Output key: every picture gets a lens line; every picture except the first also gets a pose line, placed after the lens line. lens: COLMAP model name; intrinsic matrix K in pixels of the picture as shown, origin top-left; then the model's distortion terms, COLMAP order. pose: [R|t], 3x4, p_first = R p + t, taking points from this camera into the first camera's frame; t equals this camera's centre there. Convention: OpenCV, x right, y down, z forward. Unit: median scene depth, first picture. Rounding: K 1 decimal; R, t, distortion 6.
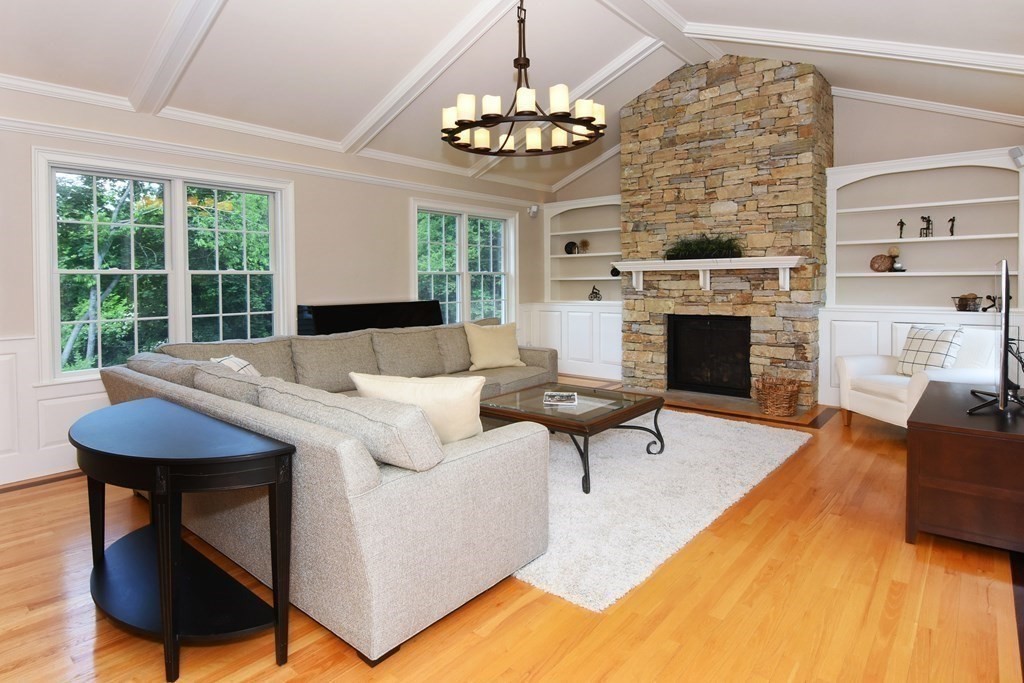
lens RADIAL K [[556.8, 0, 513.5], [0, 556.8, 291.5], [0, 0, 1]] dist [0.015391, -0.000113]
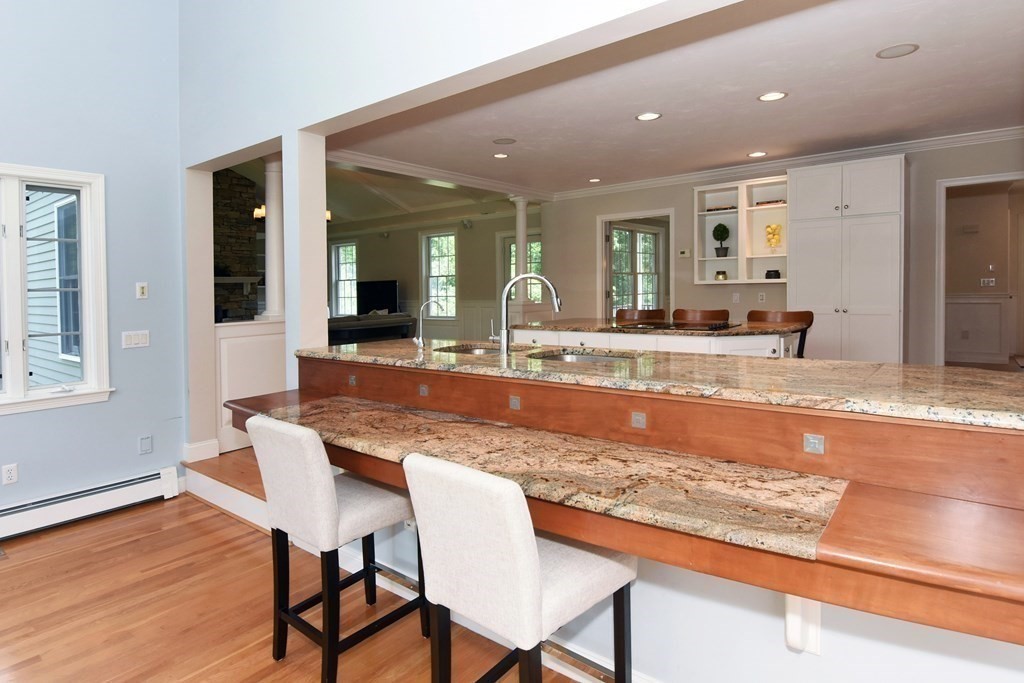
lens RADIAL K [[567.5, 0, 511.2], [0, 567.5, 330.4], [0, 0, 1]] dist [-0.001535, -0.001199]
pose [[-0.026763, -0.063122, 0.997647, -1.487639], [0.042573, 0.997027, 0.064224, 0.034229], [-0.998735, 0.044192, -0.023997, 0.134245]]
